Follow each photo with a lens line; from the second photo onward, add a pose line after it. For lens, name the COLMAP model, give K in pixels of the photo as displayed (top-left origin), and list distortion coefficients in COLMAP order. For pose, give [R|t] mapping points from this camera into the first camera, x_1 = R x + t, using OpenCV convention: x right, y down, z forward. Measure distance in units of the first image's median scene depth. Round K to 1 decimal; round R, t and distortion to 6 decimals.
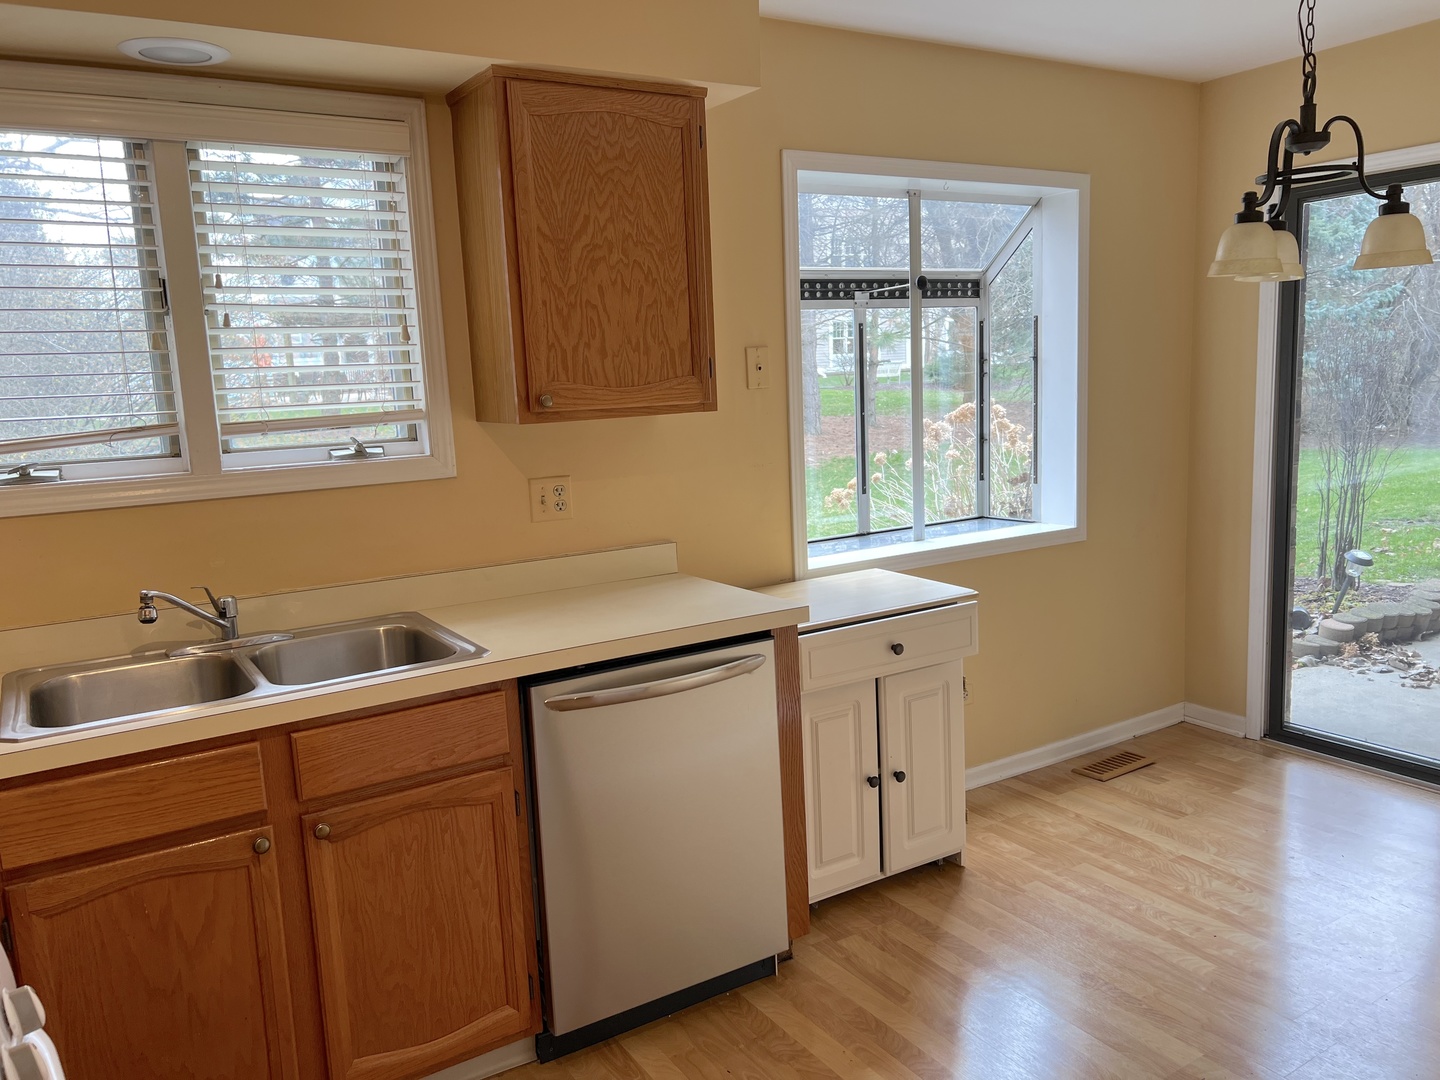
lens RADIAL K [[1092.1, 0, 719.3], [0, 1092.1, 534.9], [0, 0, 1]] dist [0.012261, 0.003790]
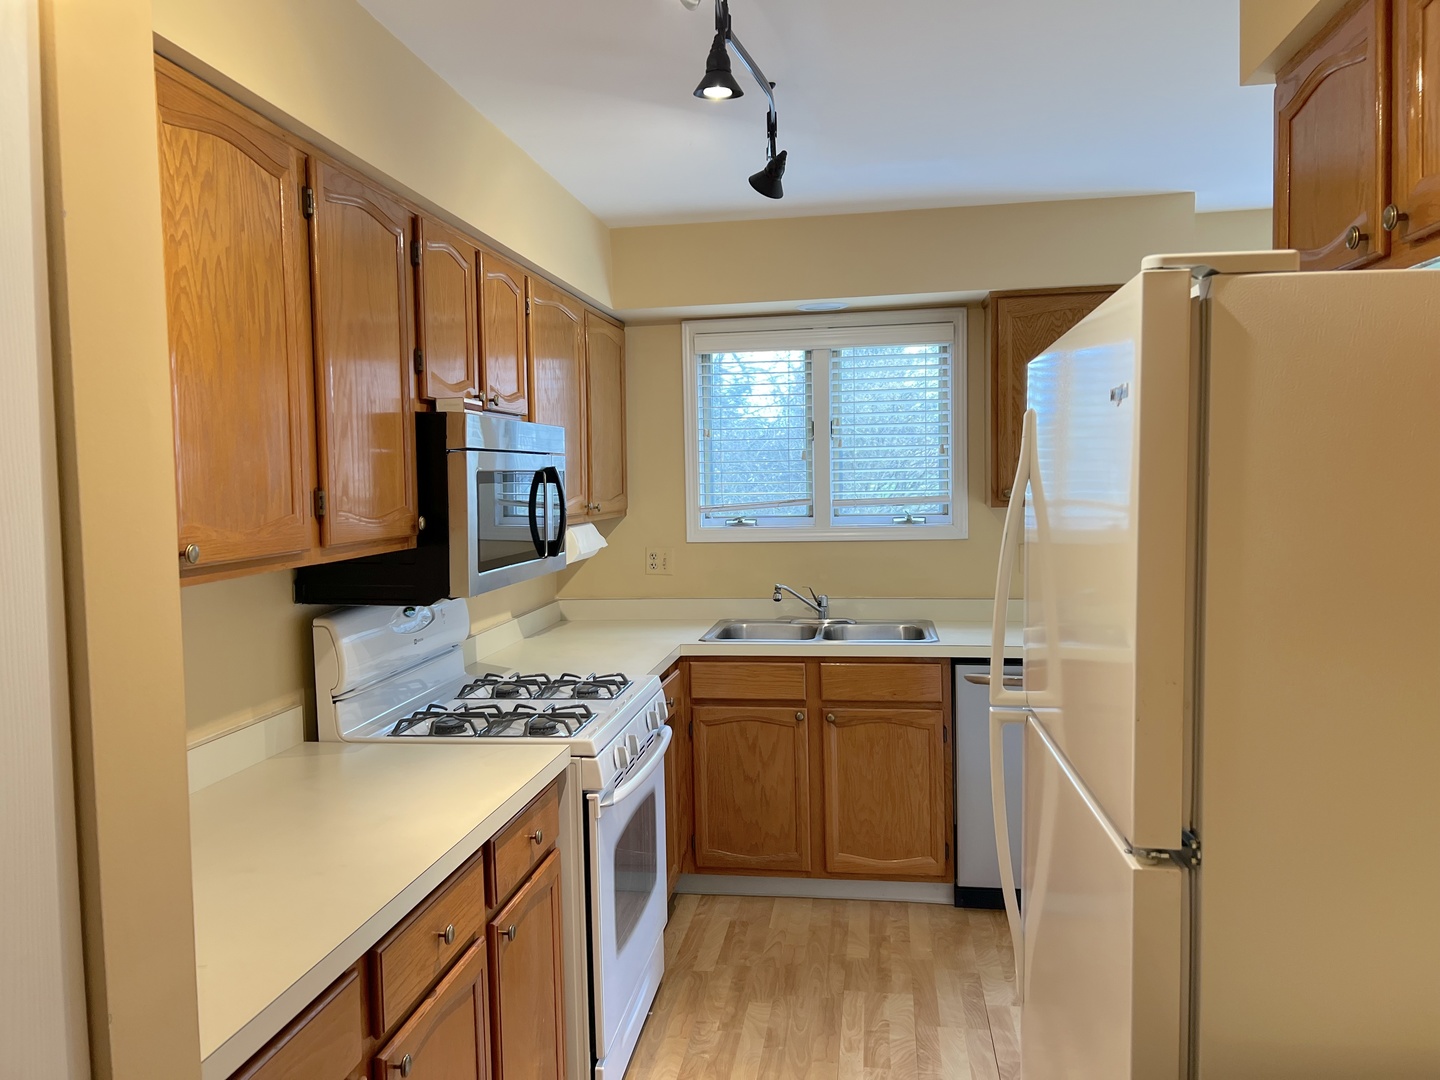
lens RADIAL K [[1092.1, 0, 719.3], [0, 1092.1, 534.9], [0, 0, 1]] dist [0.012261, 0.003790]
pose [[0.754814, 0.063628, -0.652846, 0.621828], [-0.109432, 0.993551, -0.029691, 0.031616], [0.646746, 0.093853, 0.756909, -0.508484]]
